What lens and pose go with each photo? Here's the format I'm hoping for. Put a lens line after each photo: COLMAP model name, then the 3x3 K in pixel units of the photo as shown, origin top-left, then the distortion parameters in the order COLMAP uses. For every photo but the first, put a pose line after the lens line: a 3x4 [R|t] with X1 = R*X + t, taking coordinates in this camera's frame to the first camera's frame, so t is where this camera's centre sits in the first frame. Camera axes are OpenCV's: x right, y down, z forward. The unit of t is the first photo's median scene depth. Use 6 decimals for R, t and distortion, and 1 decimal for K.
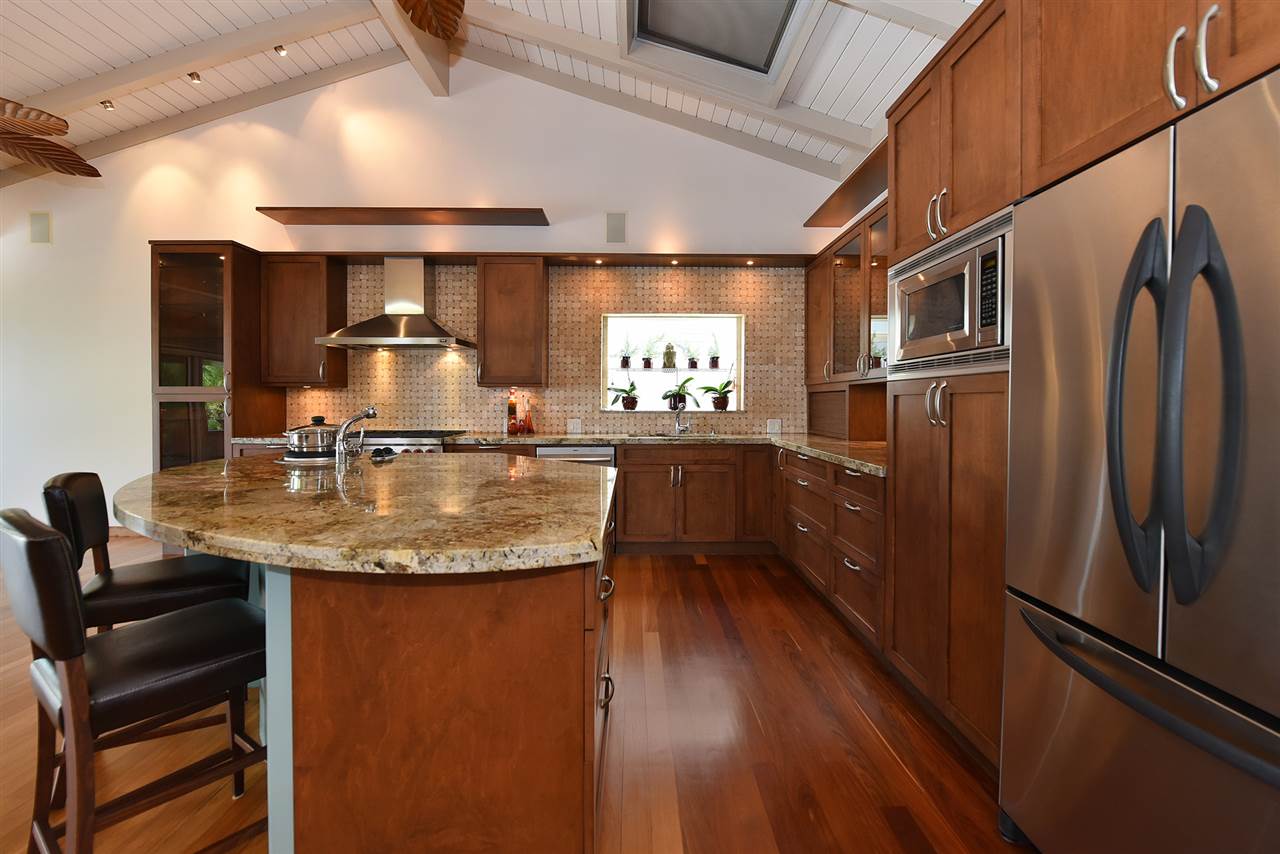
lens RADIAL K [[524.3, 0, 635.0], [0, 524.3, 406.4], [0, 0, 1]] dist [-0.003575, -0.000680]
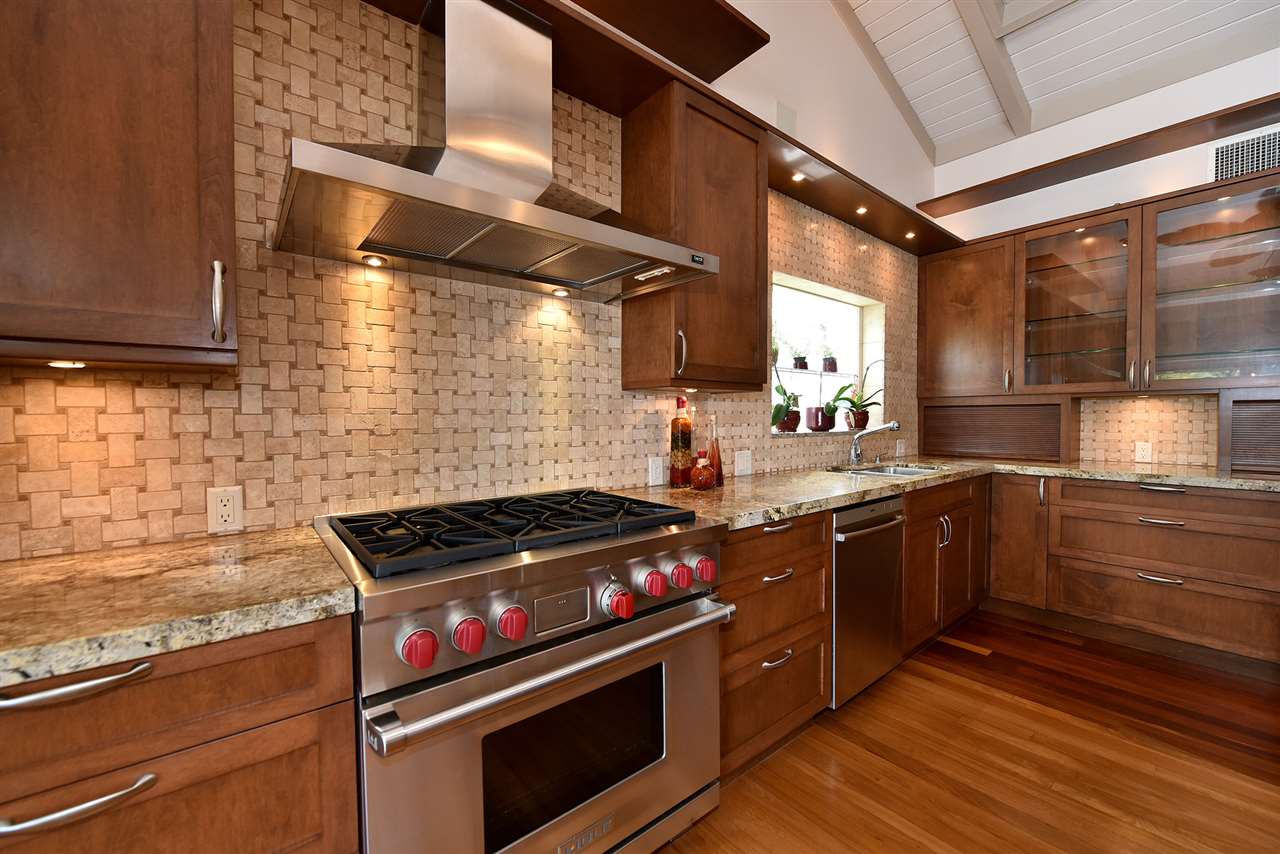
lens RADIAL K [[524.3, 0, 679.7], [0, 524.3, 428.8], [0, 0, 1]] dist [-0.003575, -0.000680]
pose [[0.780319, -0.018877, 0.625096, -0.540086], [0.008412, 0.999771, 0.019691, -0.011115], [-0.625325, -0.010107, 0.780299, 0.629454]]
